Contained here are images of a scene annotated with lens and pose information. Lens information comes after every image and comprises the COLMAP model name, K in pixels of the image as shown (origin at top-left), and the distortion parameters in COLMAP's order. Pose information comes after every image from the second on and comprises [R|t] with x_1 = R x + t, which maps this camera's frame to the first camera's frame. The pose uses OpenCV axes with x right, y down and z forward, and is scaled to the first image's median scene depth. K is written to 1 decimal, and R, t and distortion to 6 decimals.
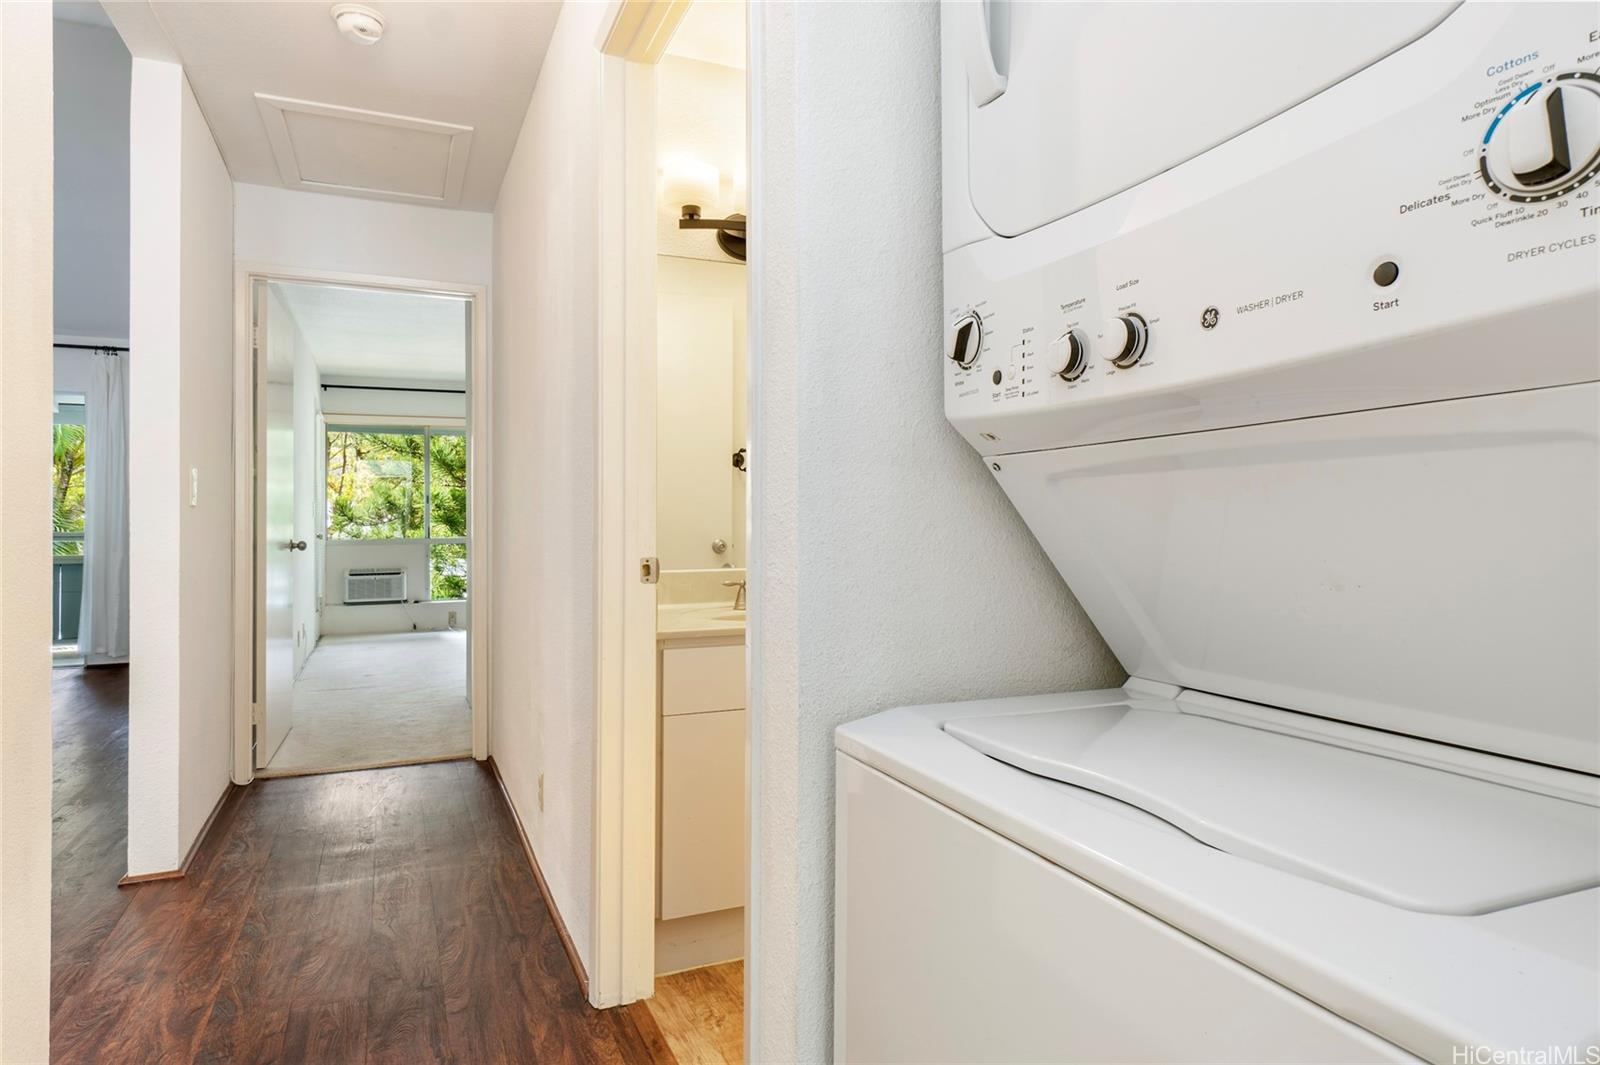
lens RADIAL K [[926.6, 0, 798.8], [0, 926.6, 529.8], [0, 0, 1]] dist [0.000110, 0.000020]
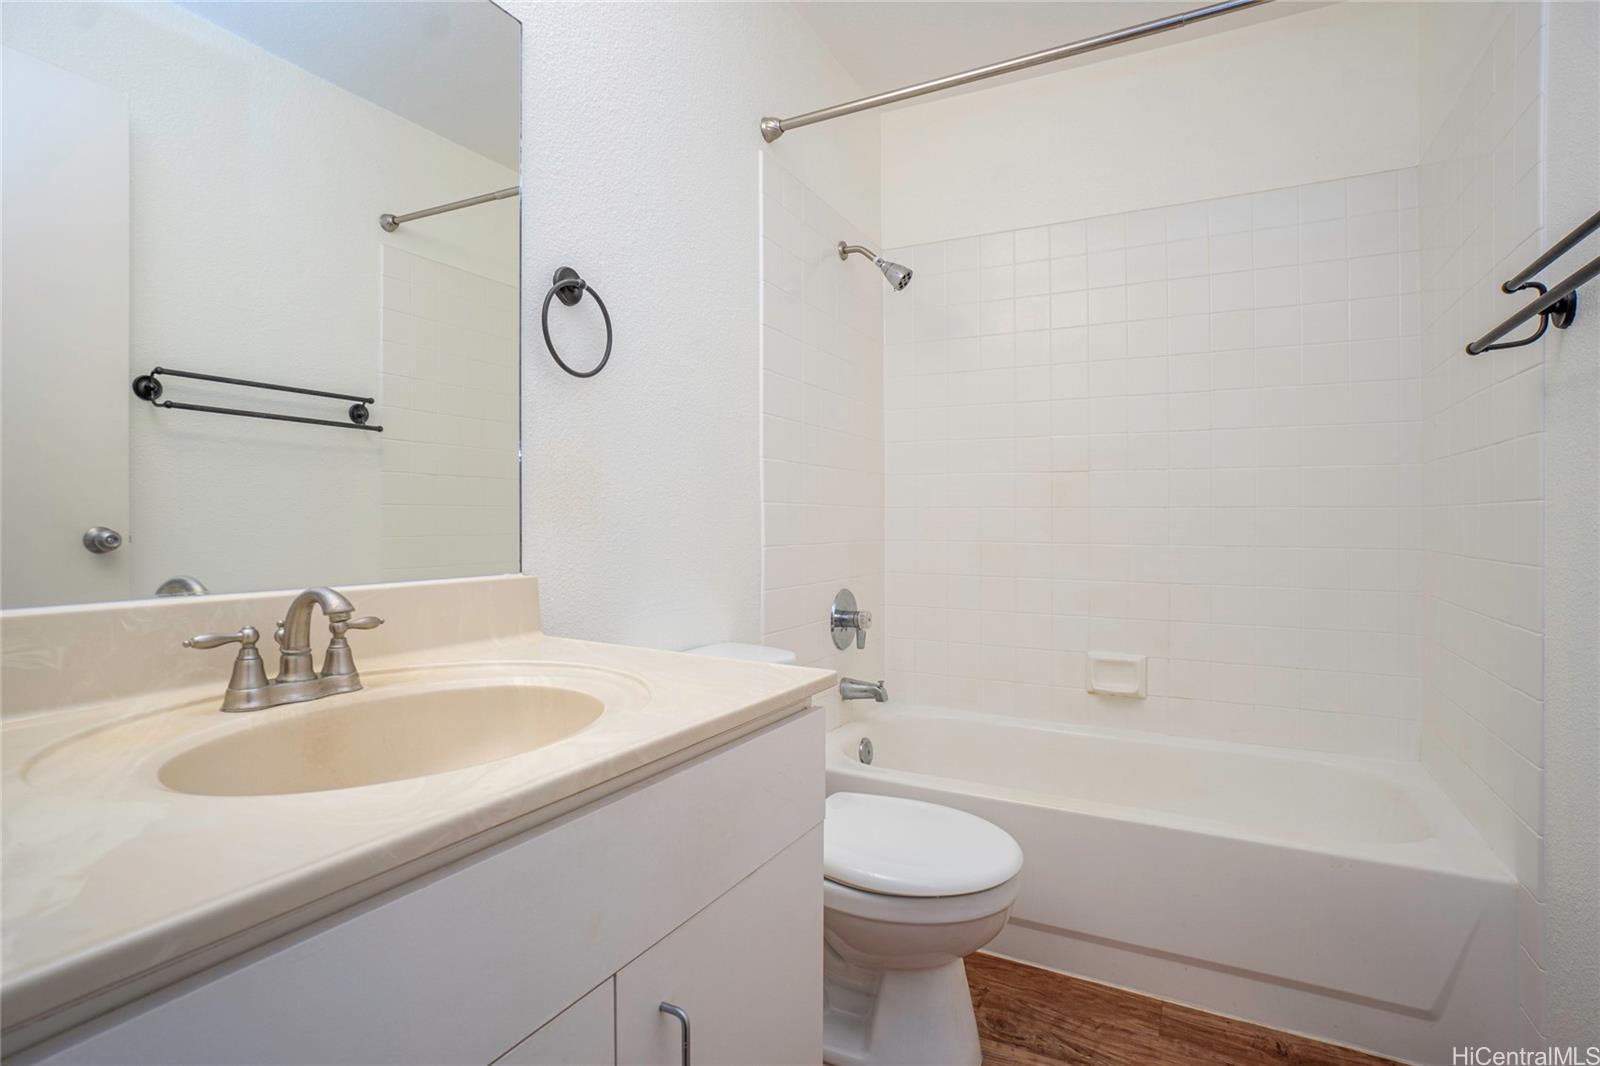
lens RADIAL K [[796.9, 0, 802.1], [0, 796.9, 526.7], [0, 0, 1]] dist [0.001414, 0.000226]
pose [[0.781791, -0.009577, 0.623467, -0.087742], [0.001618, 0.999910, 0.013331, 0.005564], [-0.623539, -0.009413, 0.781736, 0.574630]]
